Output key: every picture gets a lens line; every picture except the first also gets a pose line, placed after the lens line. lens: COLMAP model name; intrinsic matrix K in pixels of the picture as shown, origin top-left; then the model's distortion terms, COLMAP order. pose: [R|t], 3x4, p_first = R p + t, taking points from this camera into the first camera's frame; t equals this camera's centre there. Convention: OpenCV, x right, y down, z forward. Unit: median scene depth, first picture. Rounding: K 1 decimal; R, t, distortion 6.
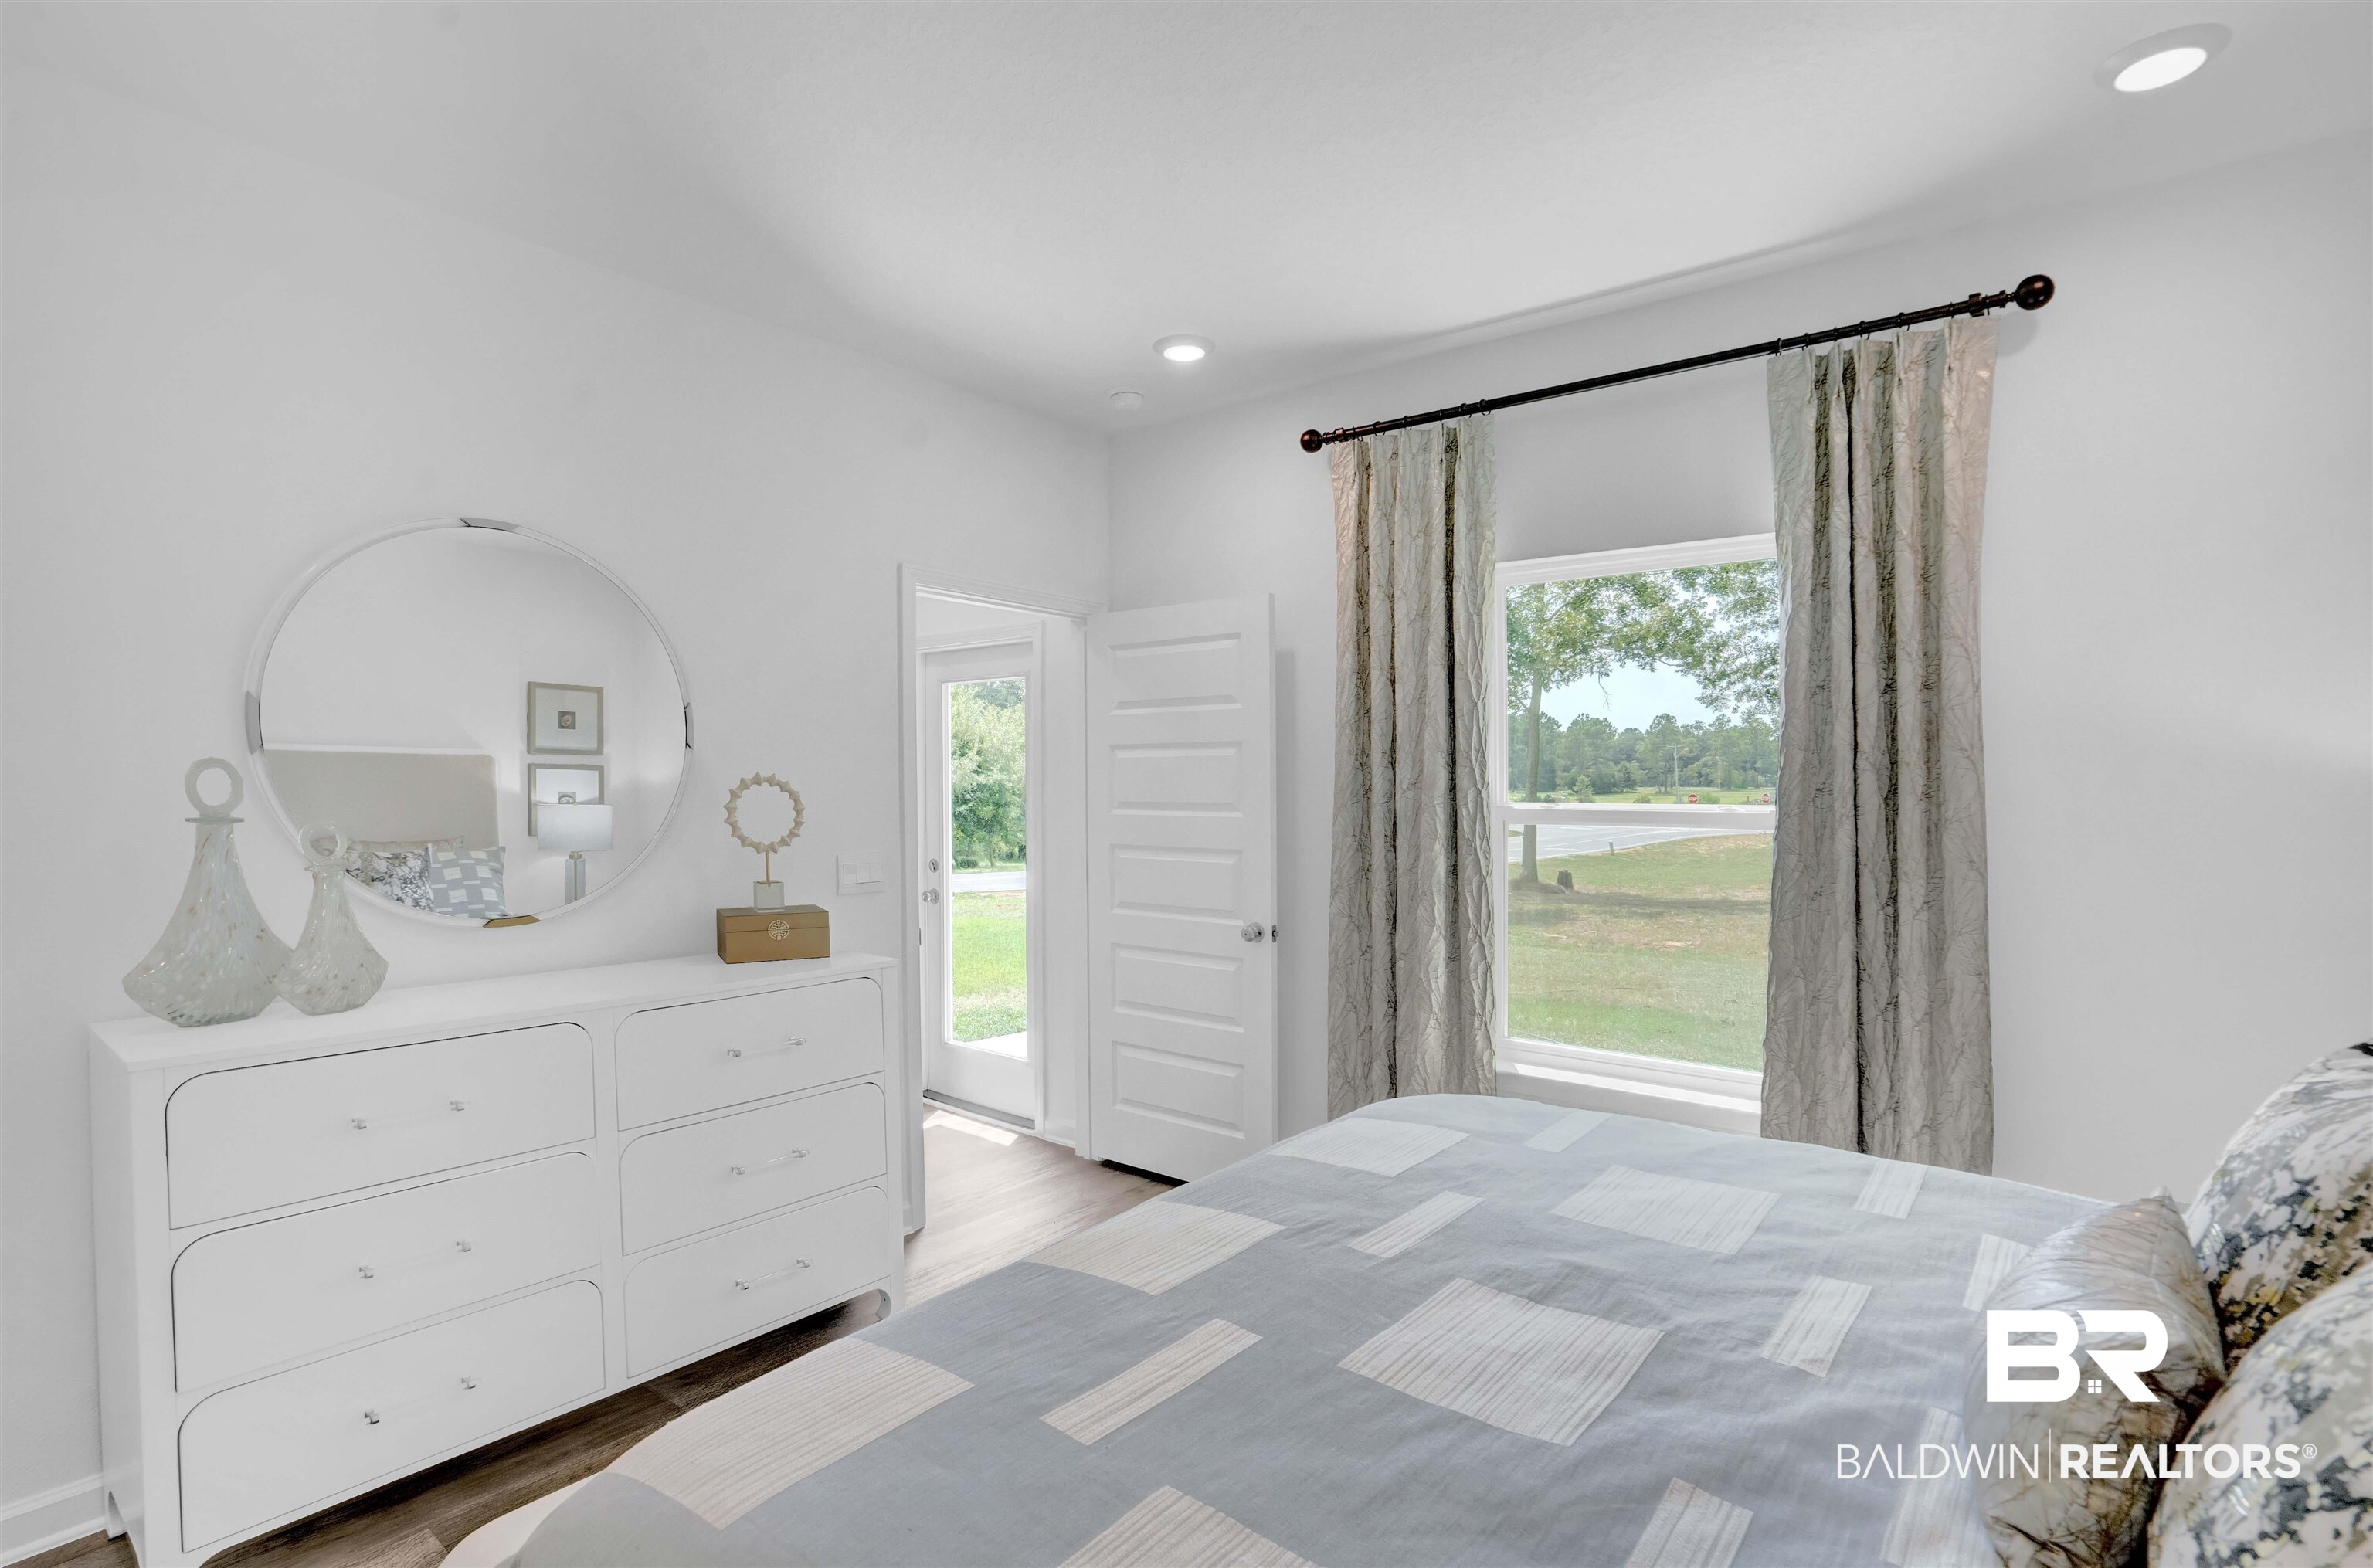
lens RADIAL K [[1125.1, 0, 1186.5], [0, 1125.1, 784.0], [0, 0, 1]] dist [-0.087709, 0.035898]
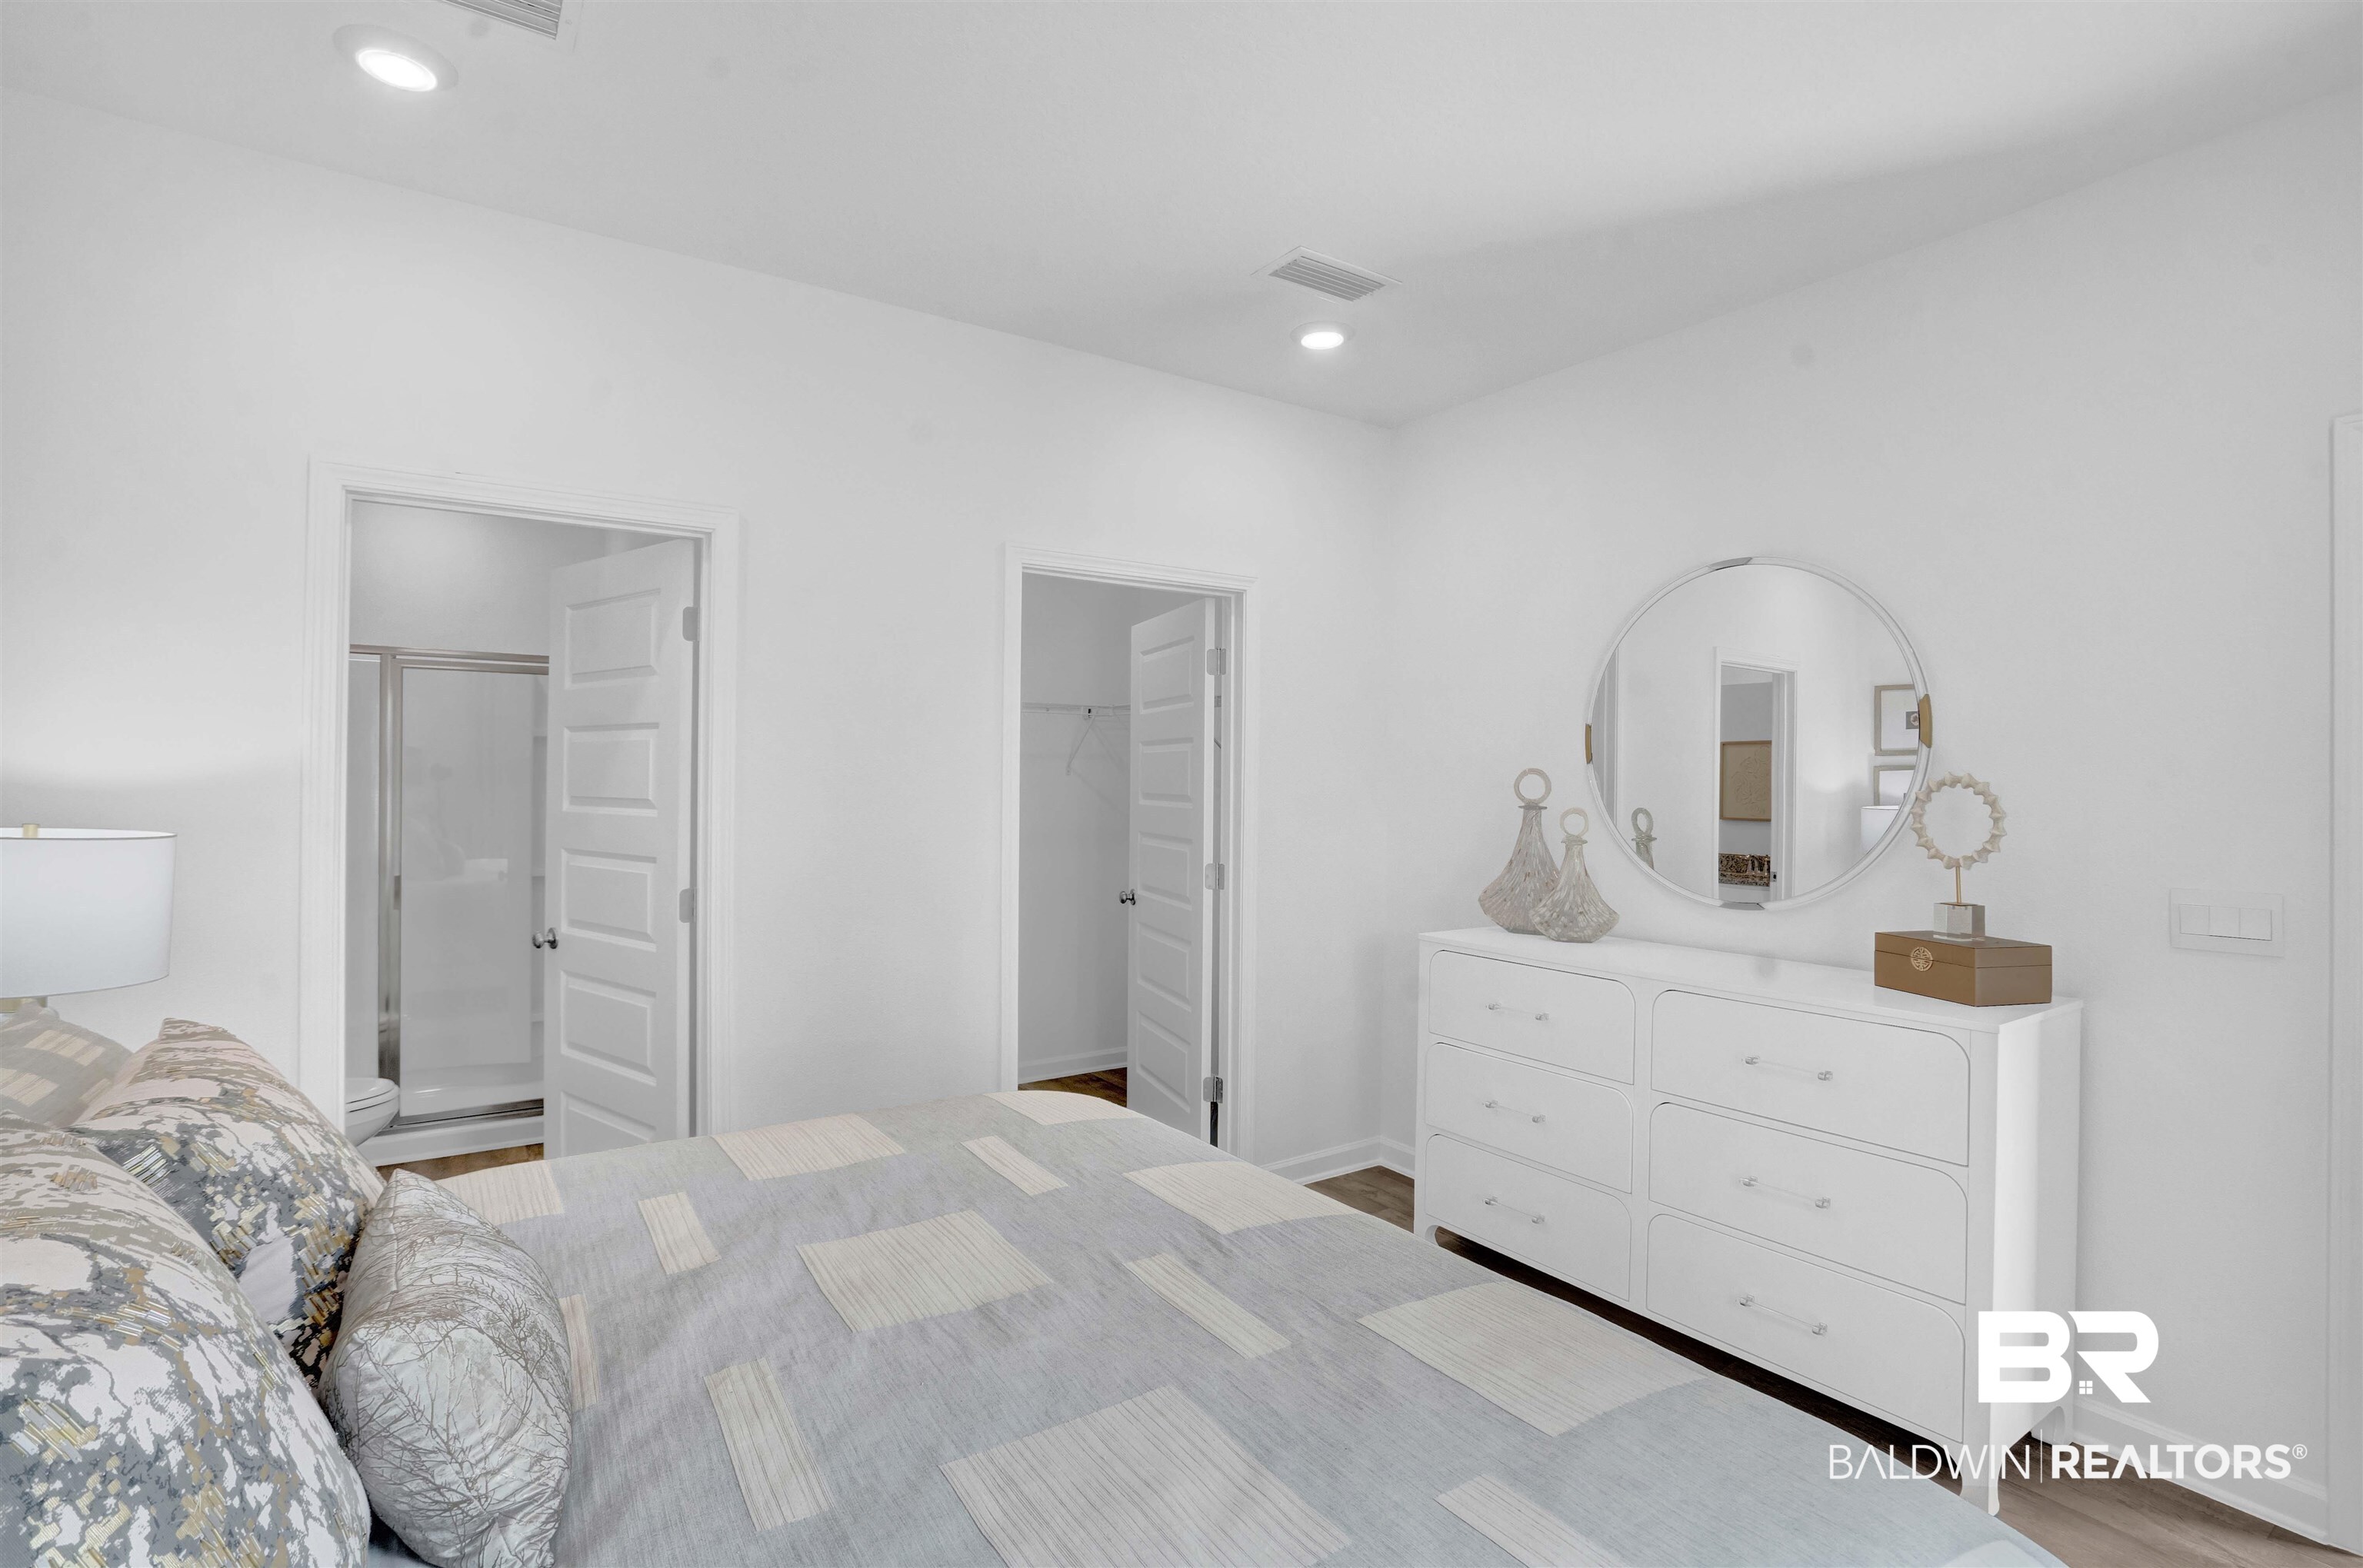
lens RADIAL K [[1120.2, 0, 1181.5], [0, 1120.2, 784.0], [0, 0, 1]] dist [-0.087709, 0.035898]
pose [[-0.295234, 0.001310, -0.955424, 0.959335], [-0.006529, 0.999973, 0.003388, -0.000876], [0.955403, 0.007239, -0.295218, 1.162114]]
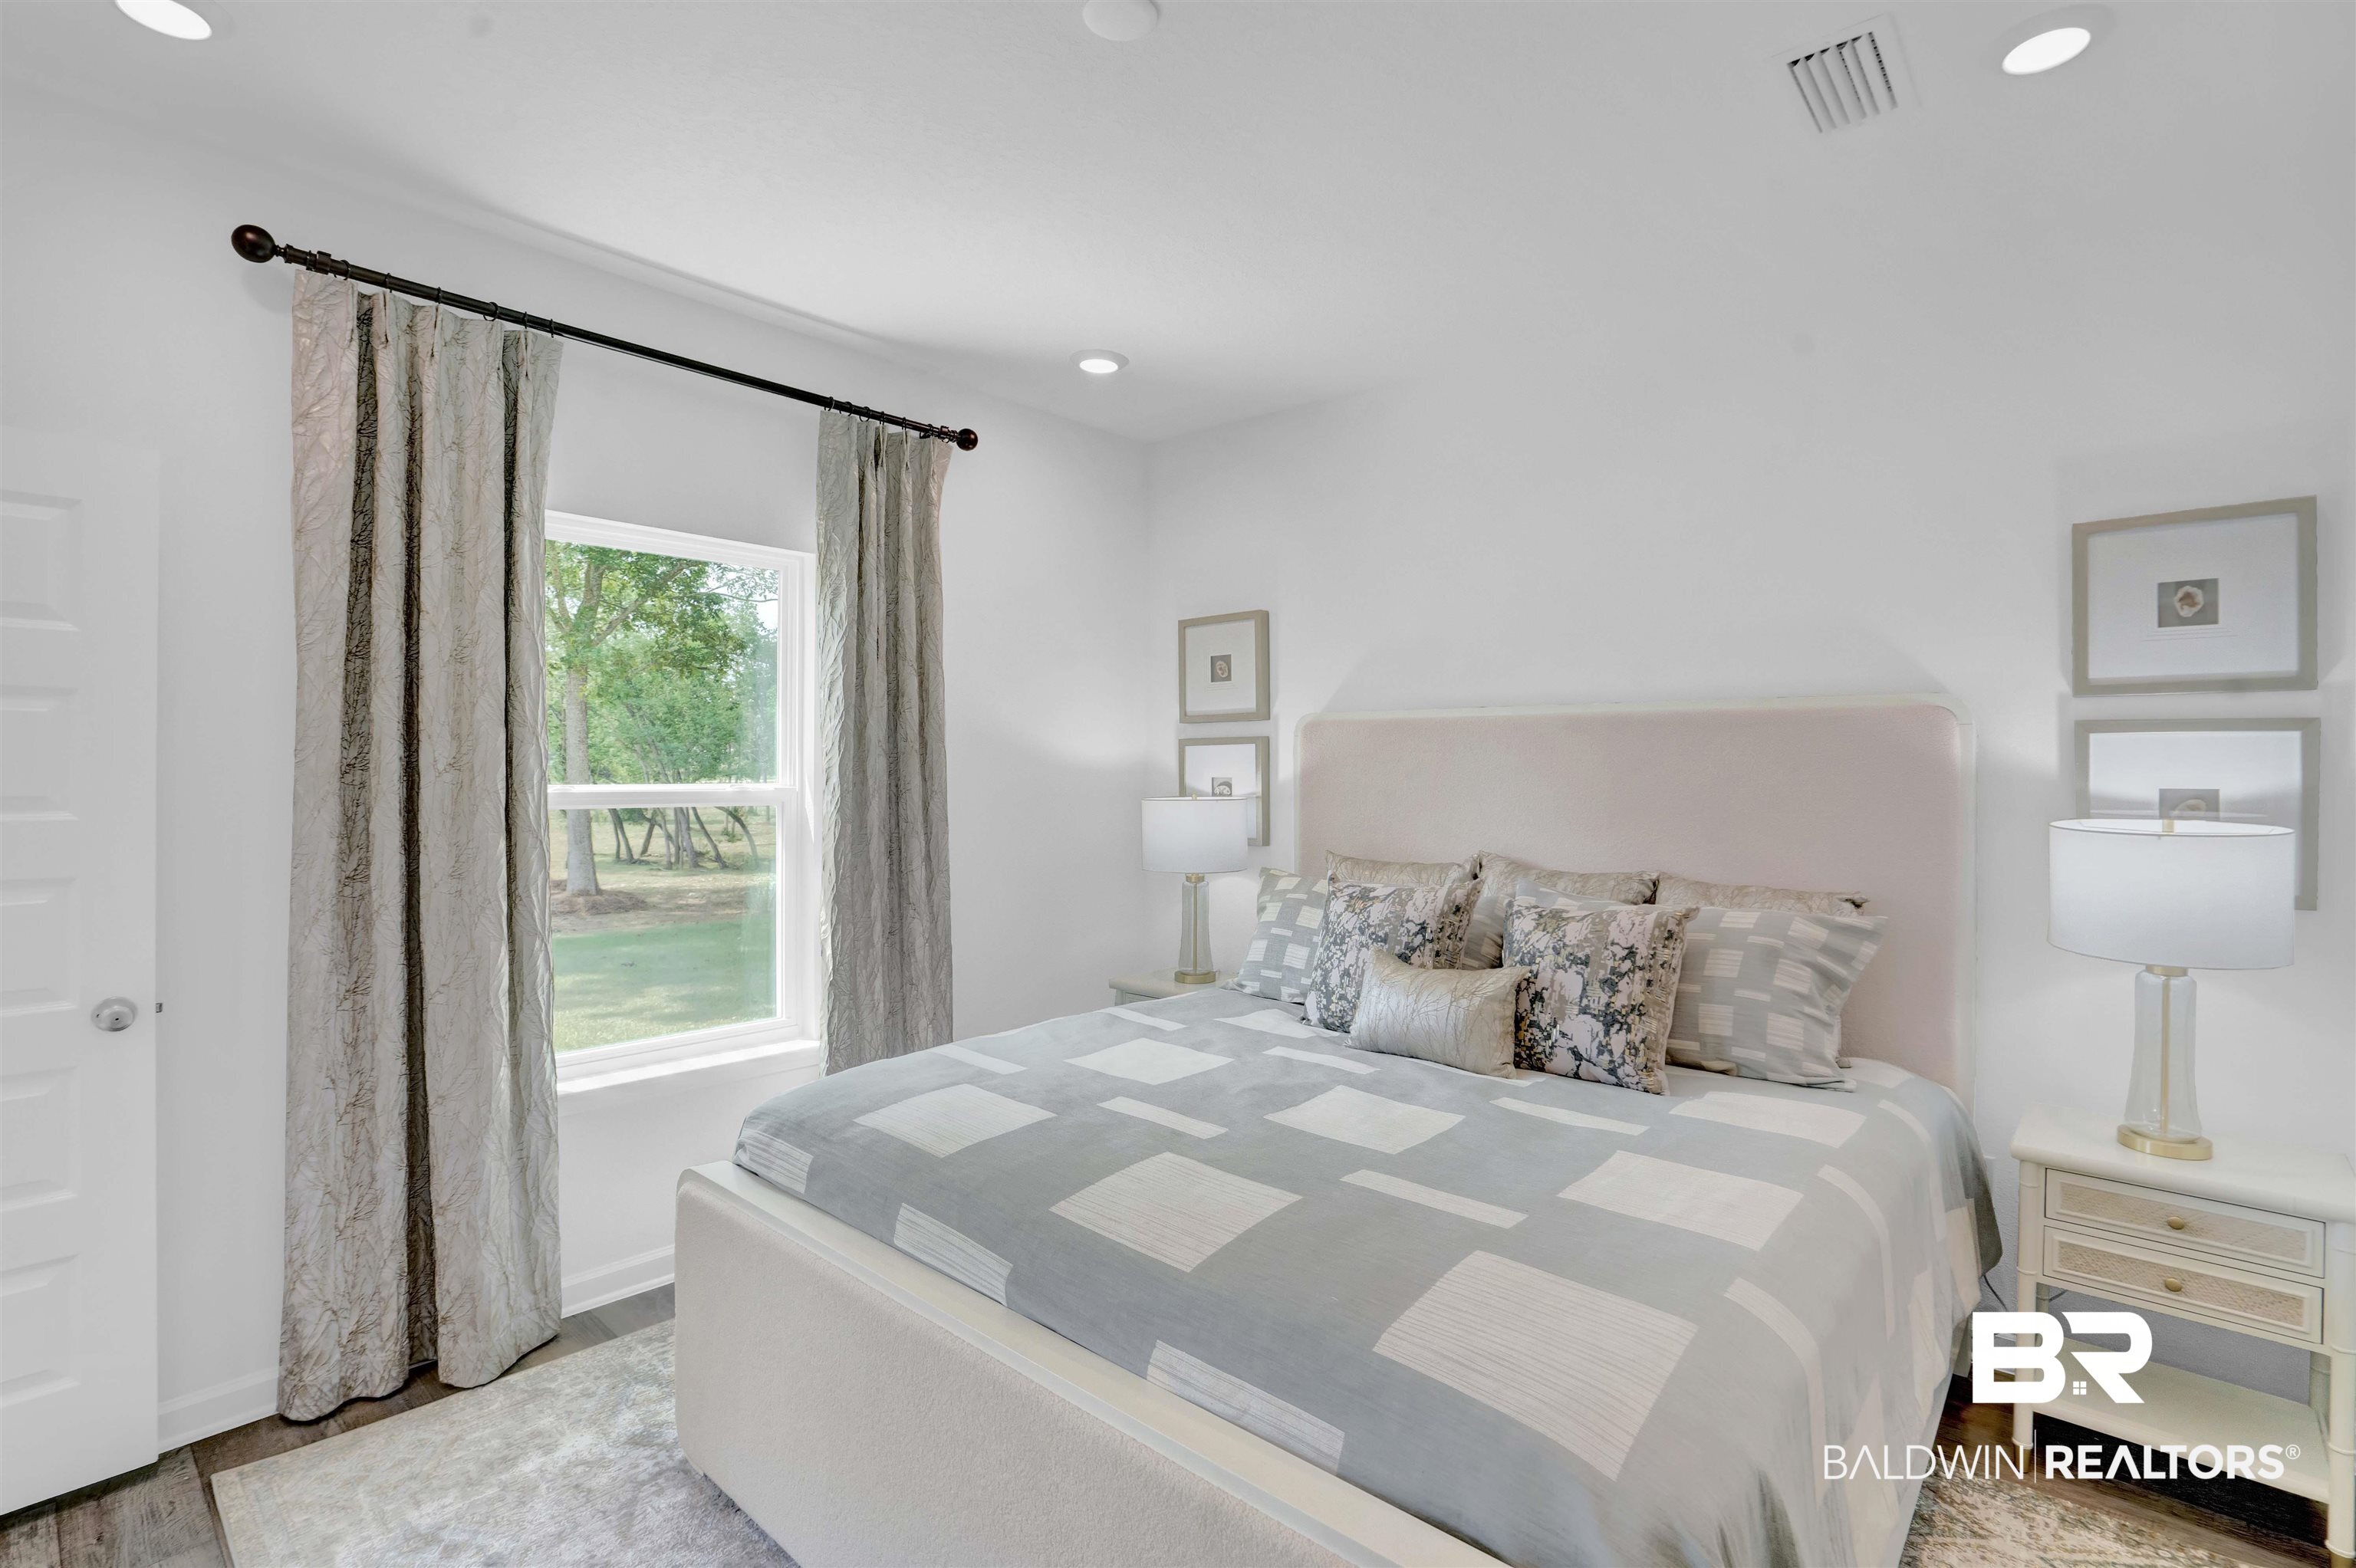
lens RADIAL K [[1097.8, 0, 1182.2], [0, 1097.8, 746.7], [0, 0, 1]] dist [-0.059756, 0.018842]
pose [[0.045454, 0.019865, 0.998769, -0.981490], [-0.005548, 0.999792, -0.019633, -0.002188], [-0.998951, -0.004649, 0.045555, 0.867860]]
